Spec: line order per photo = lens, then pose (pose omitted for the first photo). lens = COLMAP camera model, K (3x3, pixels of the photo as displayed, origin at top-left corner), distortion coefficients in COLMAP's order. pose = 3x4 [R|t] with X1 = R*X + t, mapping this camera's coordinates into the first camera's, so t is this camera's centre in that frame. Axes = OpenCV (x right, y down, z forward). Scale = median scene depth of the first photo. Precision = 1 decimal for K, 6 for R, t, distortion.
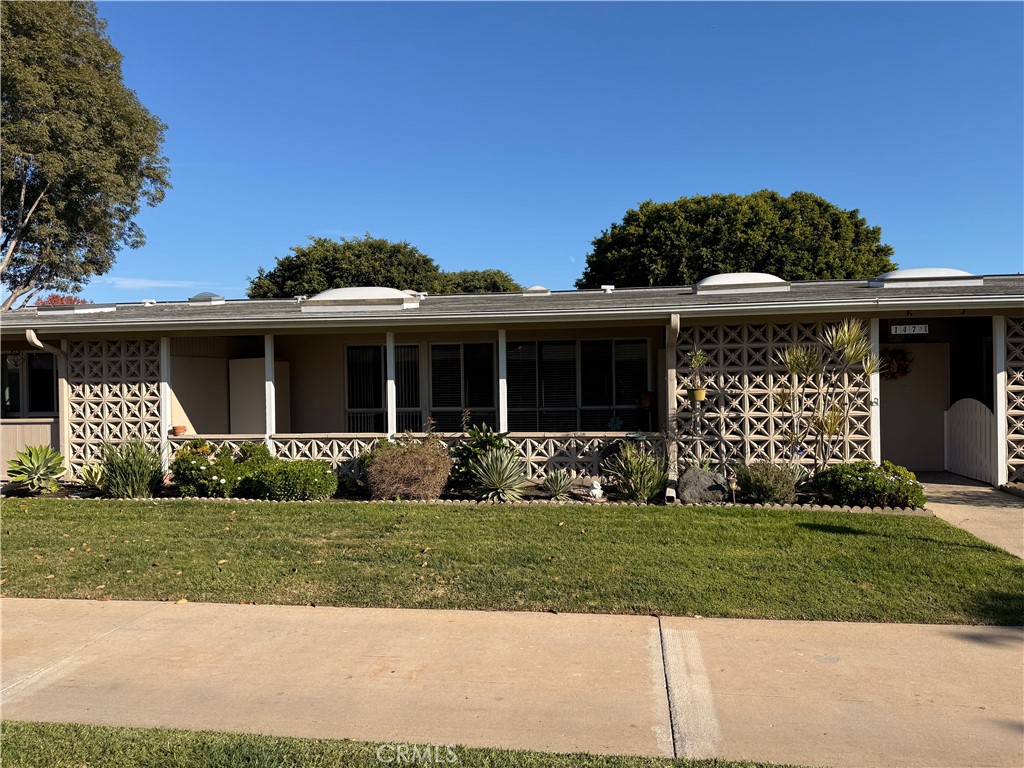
lens RADIAL K [[716.1, 0, 493.6], [0, 716.1, 362.6], [0, 0, 1]] dist [0.083163, -0.106761]
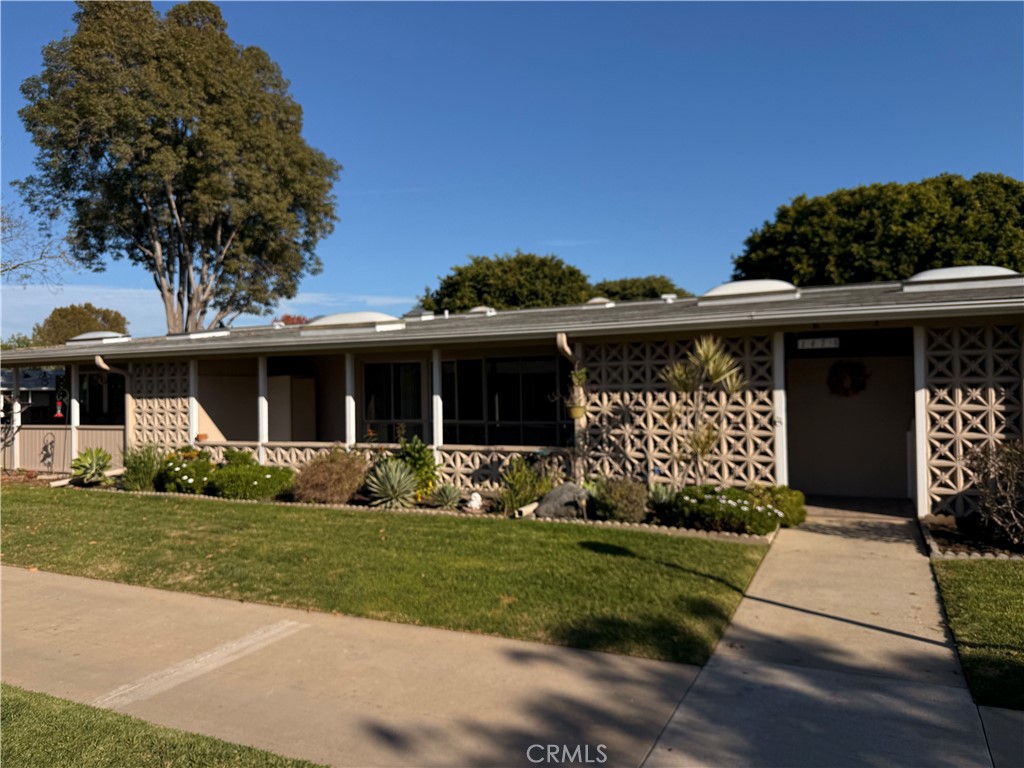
lens RADIAL K [[716.1, 0, 487.7], [0, 716.1, 353.1], [0, 0, 1]] dist [0.083163, -0.106761]
pose [[0.954853, -0.015992, -0.296647, 0.212965], [0.008977, 0.999647, -0.024997, -0.006653], [0.296942, 0.021205, 0.954660, -0.004549]]
